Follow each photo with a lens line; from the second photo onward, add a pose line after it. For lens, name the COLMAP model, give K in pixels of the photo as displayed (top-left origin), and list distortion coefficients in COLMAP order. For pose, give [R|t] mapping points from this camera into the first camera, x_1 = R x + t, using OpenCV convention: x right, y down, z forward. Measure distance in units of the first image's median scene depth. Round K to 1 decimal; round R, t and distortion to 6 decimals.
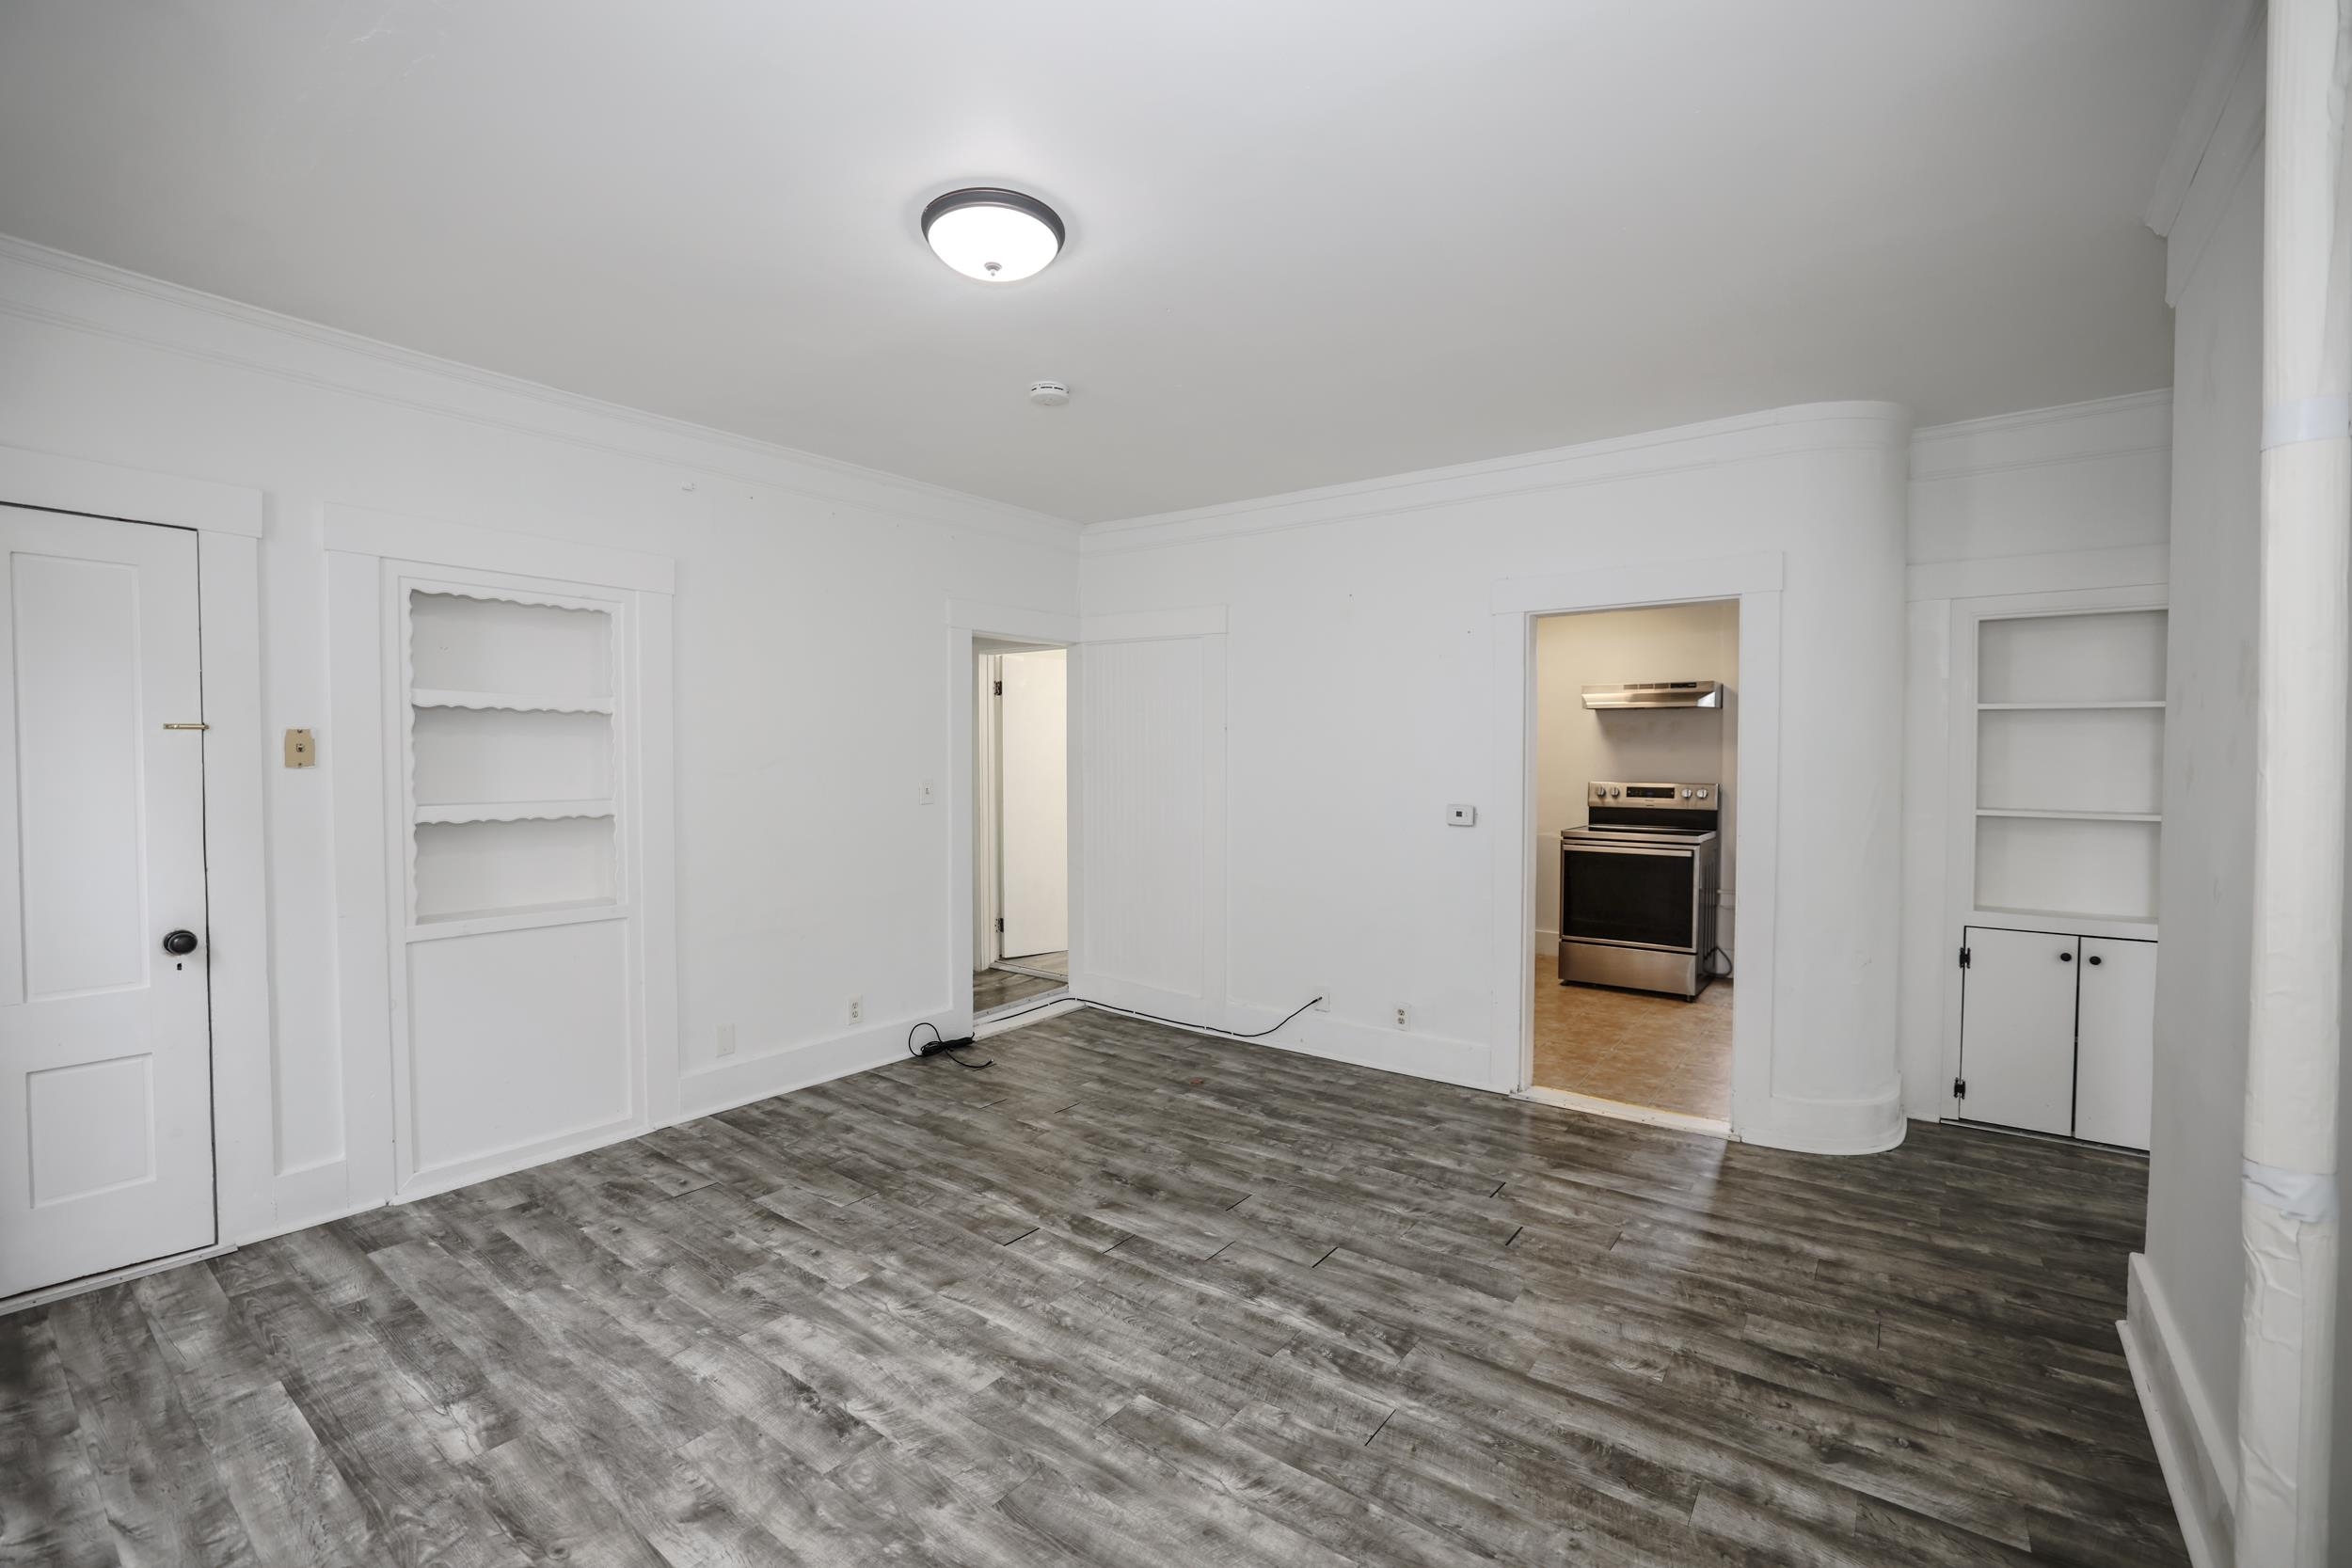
lens RADIAL K [[1011.0, 0, 1178.6], [0, 1011.0, 778.6], [0, 0, 1]] dist [-0.045246, 0.018190]
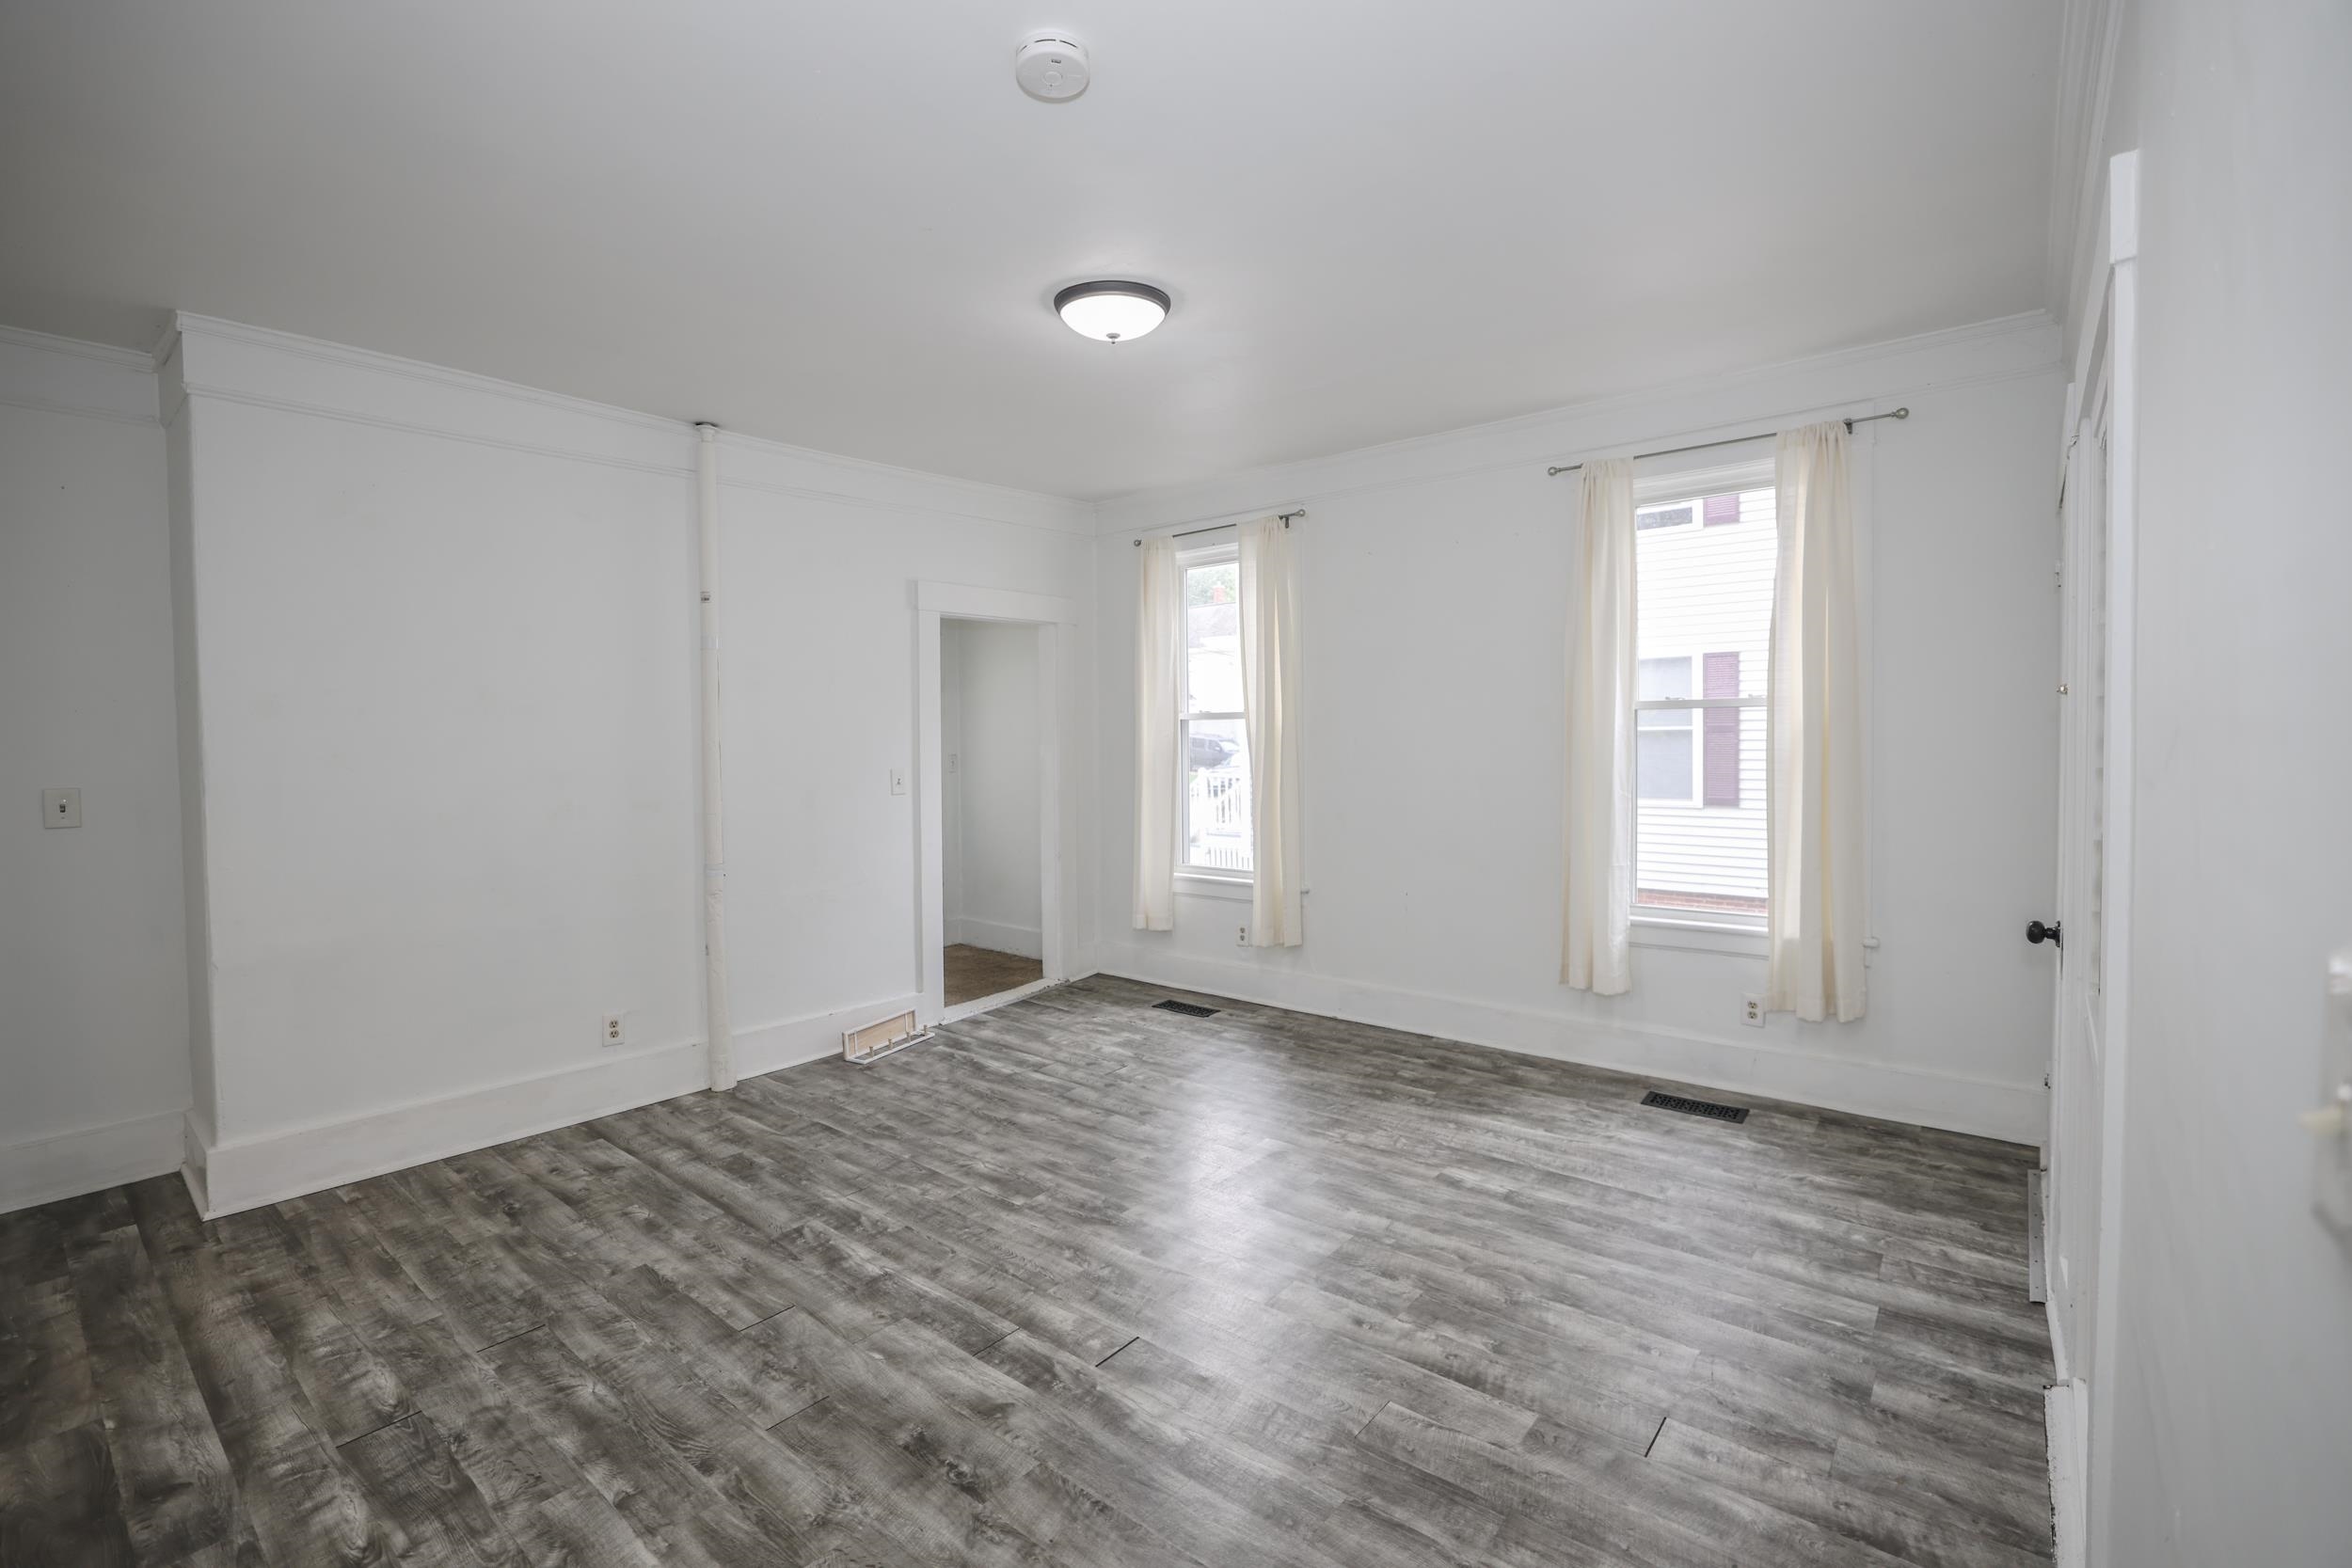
lens RADIAL K [[1029.9, 0, 1172.3], [0, 1029.9, 761.9], [0, 0, 1]] dist [-0.047827, 0.019516]
pose [[-0.998730, 0.011240, 0.049118, -0.258170], [0.013506, 0.998848, 0.046051, -0.039873], [-0.048544, 0.046656, -0.997731, 1.878865]]
